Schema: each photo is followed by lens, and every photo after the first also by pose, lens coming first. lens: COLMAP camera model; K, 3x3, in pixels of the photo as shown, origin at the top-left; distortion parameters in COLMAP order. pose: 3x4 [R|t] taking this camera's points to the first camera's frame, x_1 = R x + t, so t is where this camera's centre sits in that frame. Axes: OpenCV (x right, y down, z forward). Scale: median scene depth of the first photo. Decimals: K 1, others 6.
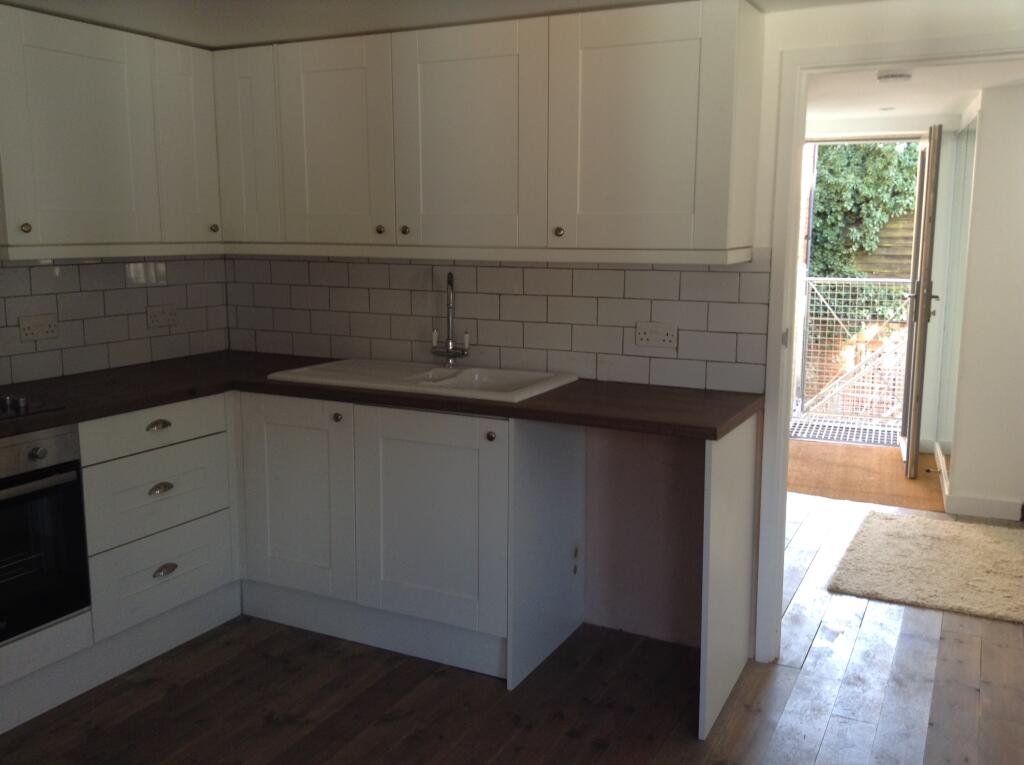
lens RADIAL K [[925.9, 0, 512.0], [0, 925.9, 382.5], [0, 0, 1]] dist [0.082277, -0.156360]
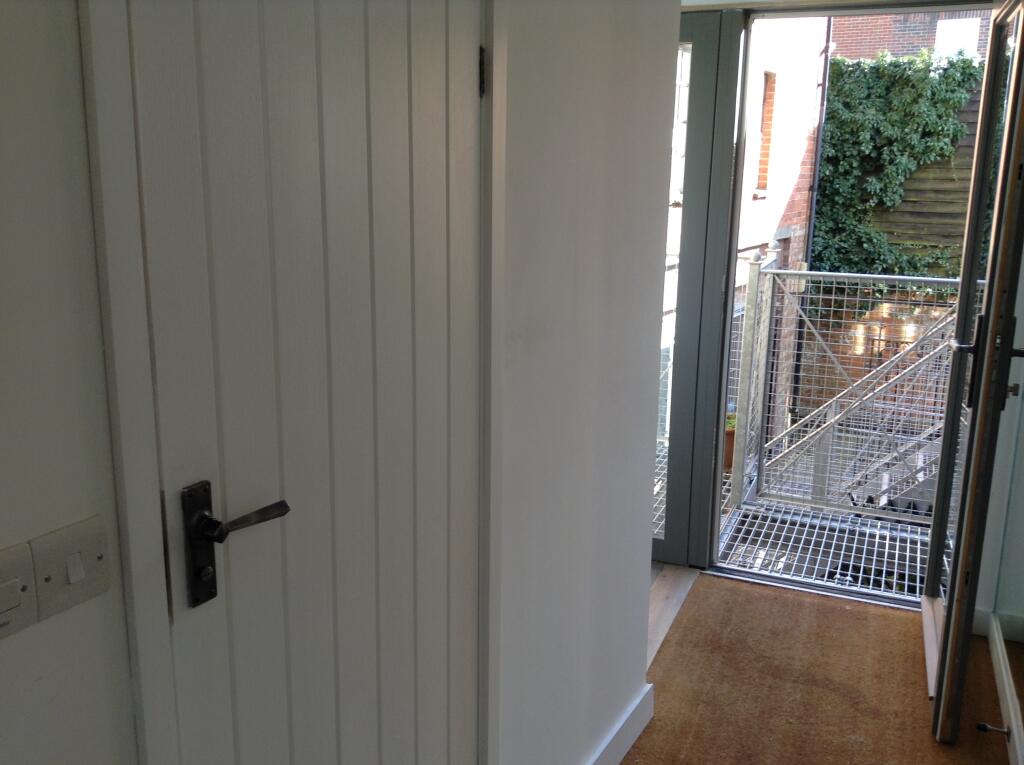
lens RADIAL K [[925.9, 0, 512.0], [0, 925.9, 382.5], [0, 0, 1]] dist [0.082277, -0.156360]
pose [[0.999716, 0.017000, -0.016728, 0.075724], [-0.015971, 0.998079, 0.059857, -0.033864], [0.017714, -0.059573, 0.998067, 0.189779]]
